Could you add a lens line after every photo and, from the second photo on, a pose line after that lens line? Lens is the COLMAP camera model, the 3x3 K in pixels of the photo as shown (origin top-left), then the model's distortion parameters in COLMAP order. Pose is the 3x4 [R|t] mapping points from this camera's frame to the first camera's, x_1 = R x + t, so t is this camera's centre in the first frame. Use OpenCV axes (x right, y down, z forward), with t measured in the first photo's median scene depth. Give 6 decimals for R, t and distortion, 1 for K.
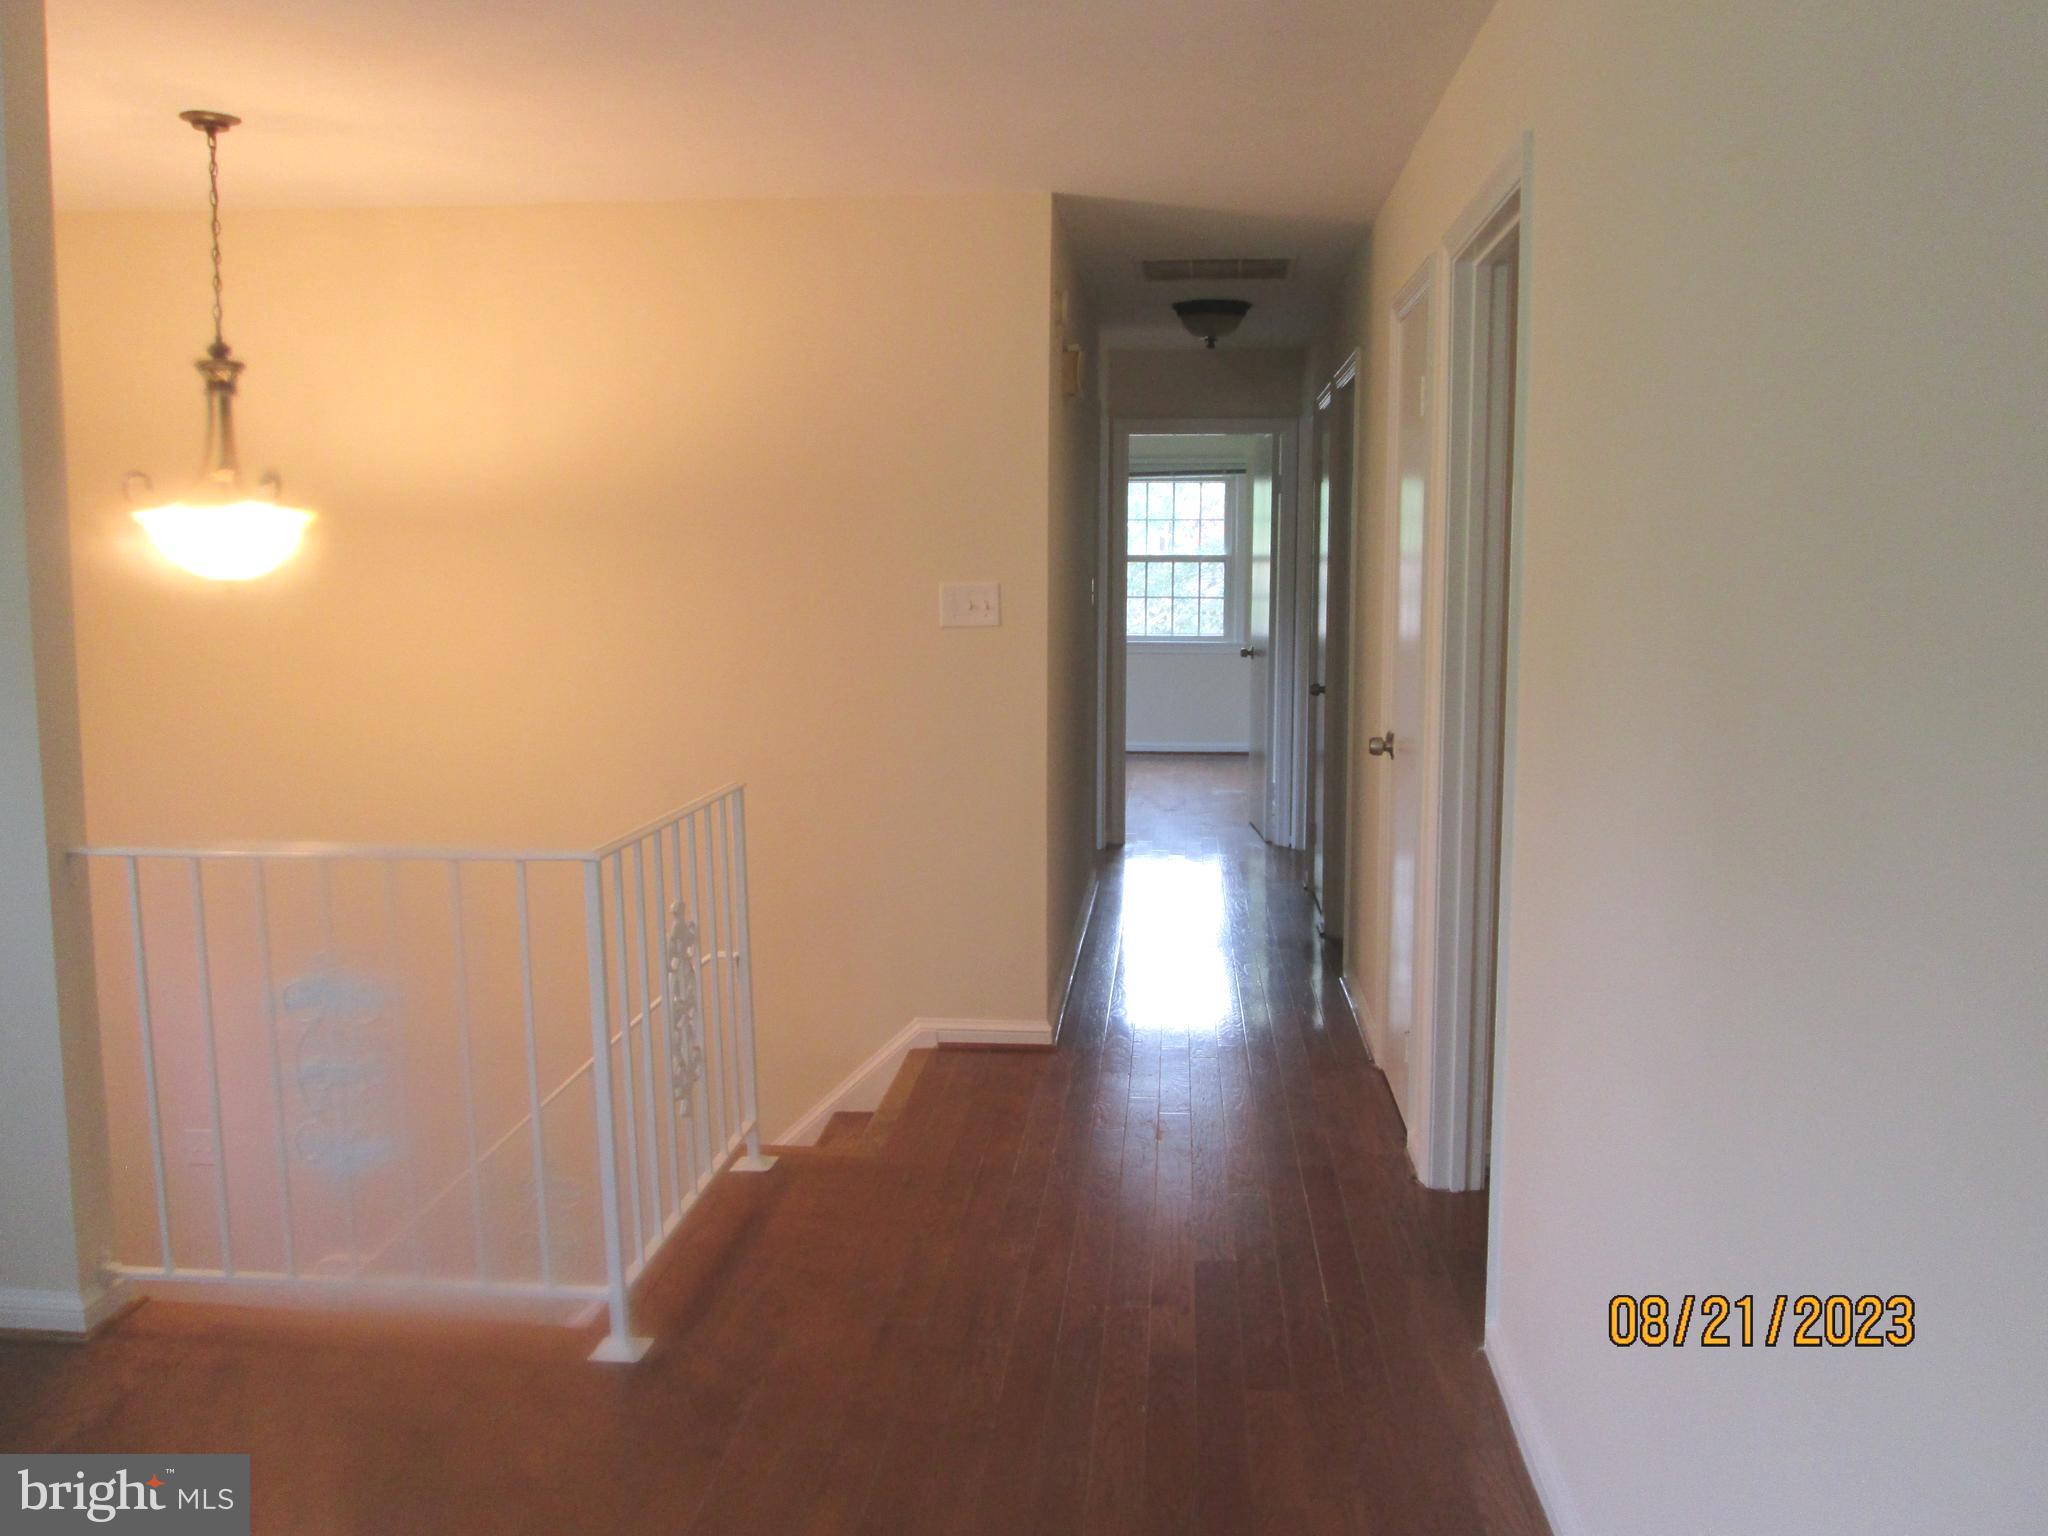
lens RADIAL K [[1703.7, 0, 1020.6], [0, 1703.7, 763.5], [0, 0, 1]] dist [-0.043887, 0.001186]
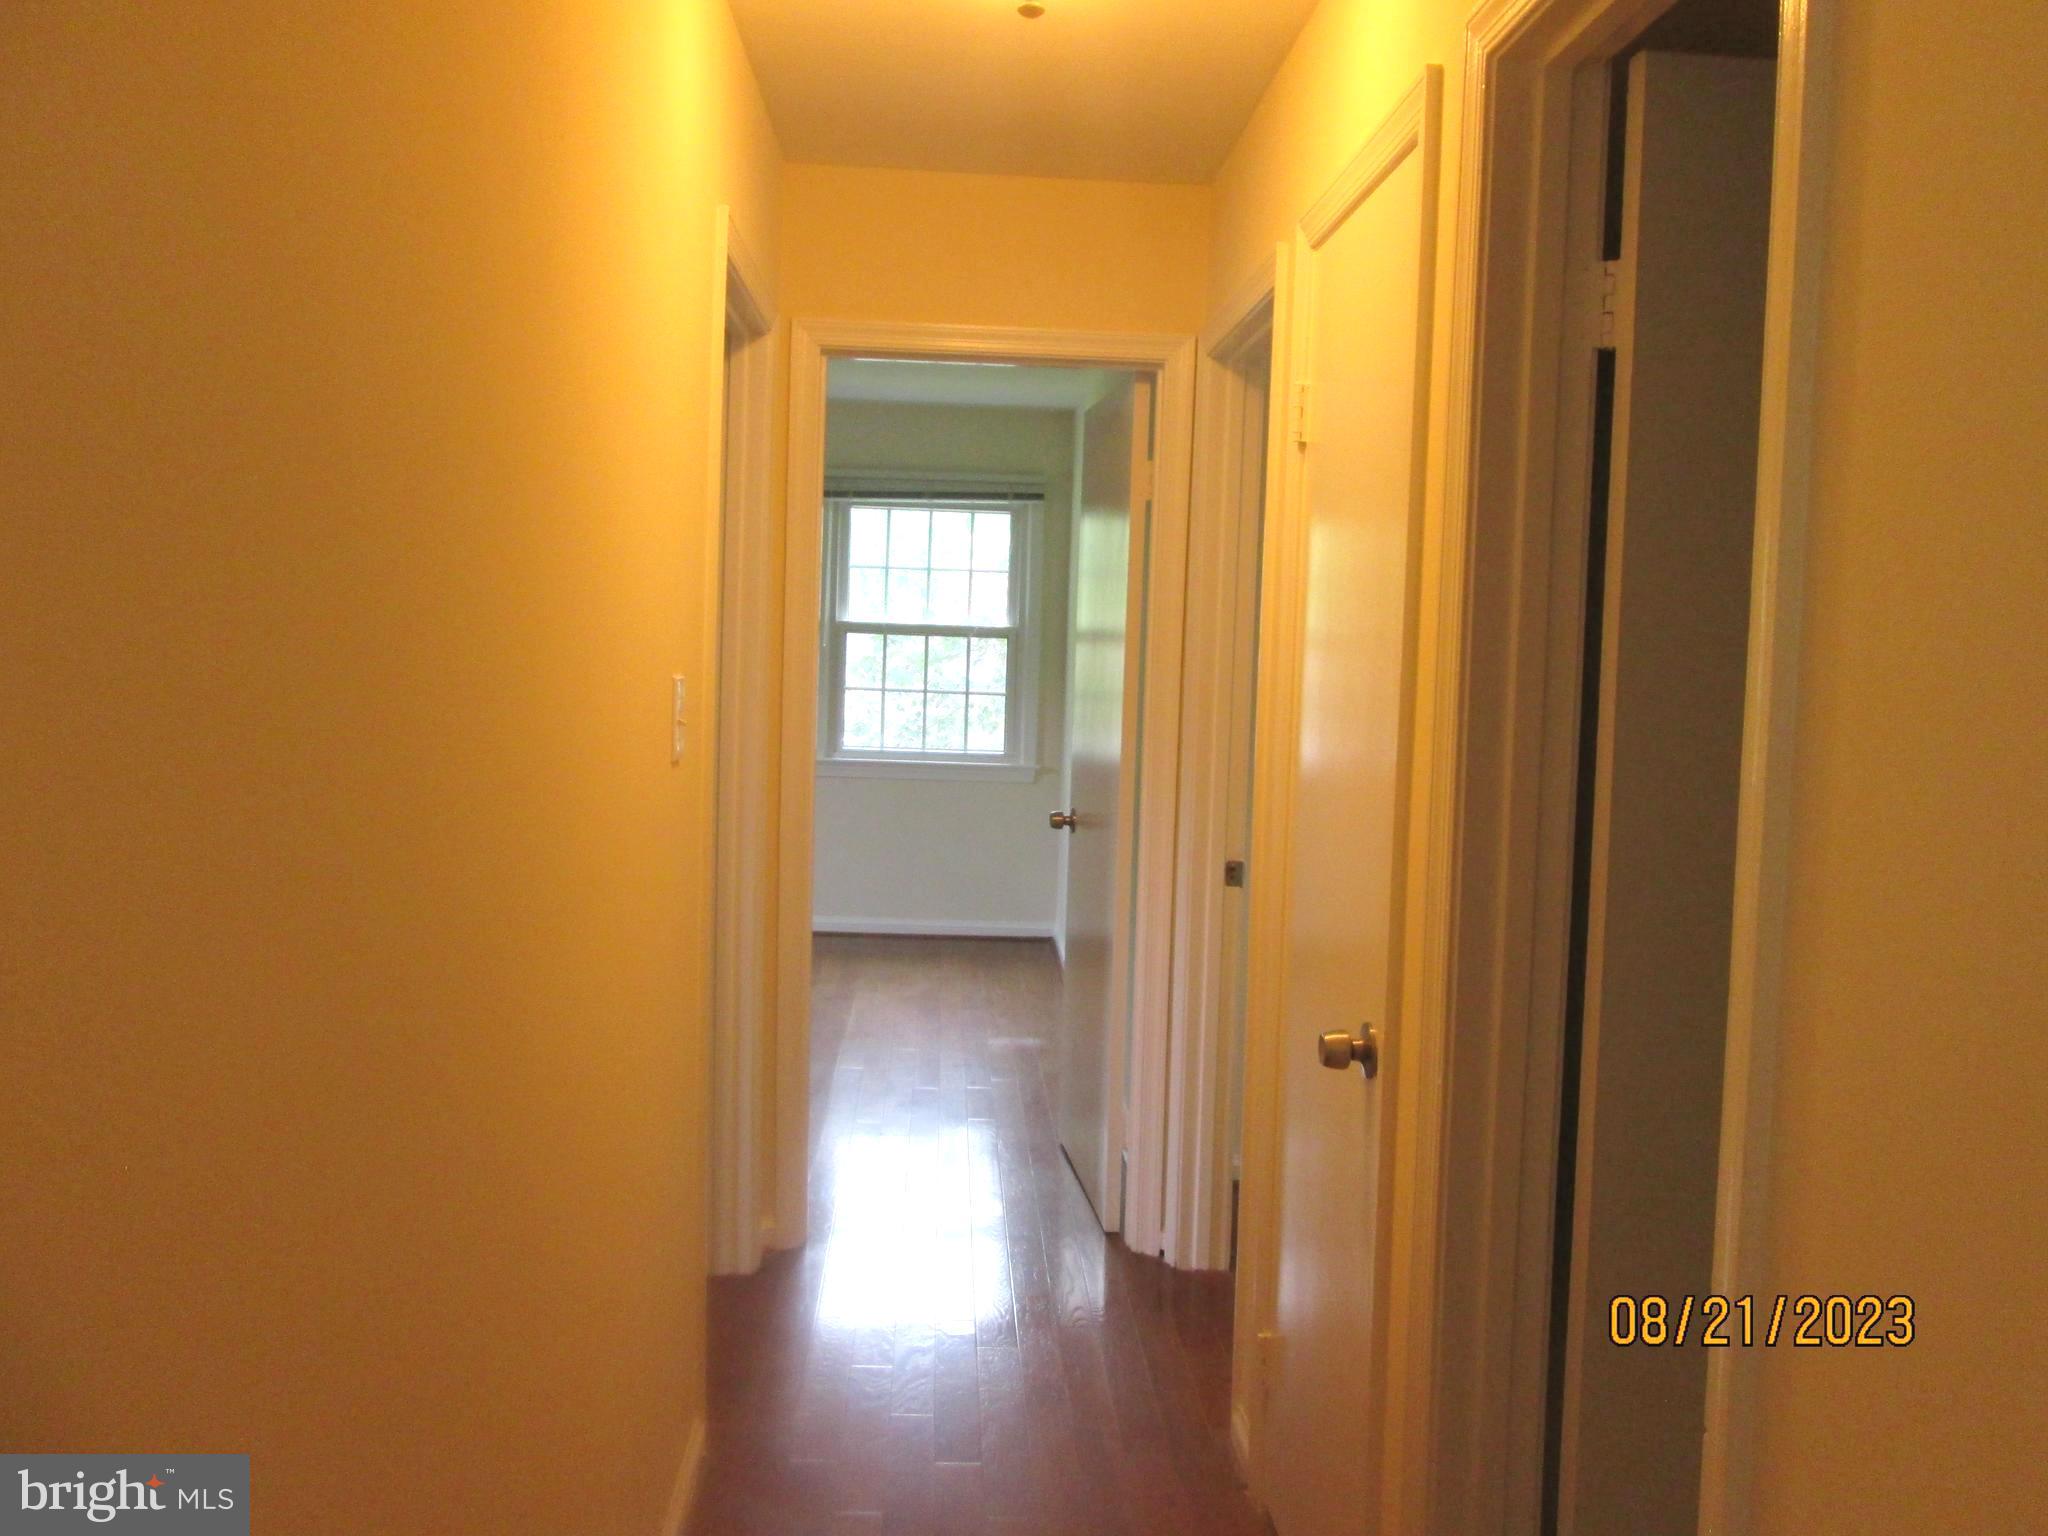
lens RADIAL K [[1703.7, 0, 1015.4], [0, 1703.7, 774.4], [0, 0, 1]] dist [-0.043887, 0.001186]
pose [[0.989789, 0.023911, 0.140519, 0.034866], [-0.019069, 0.999180, -0.035703, -0.045205], [-0.141258, 0.032659, 0.989434, 0.374288]]
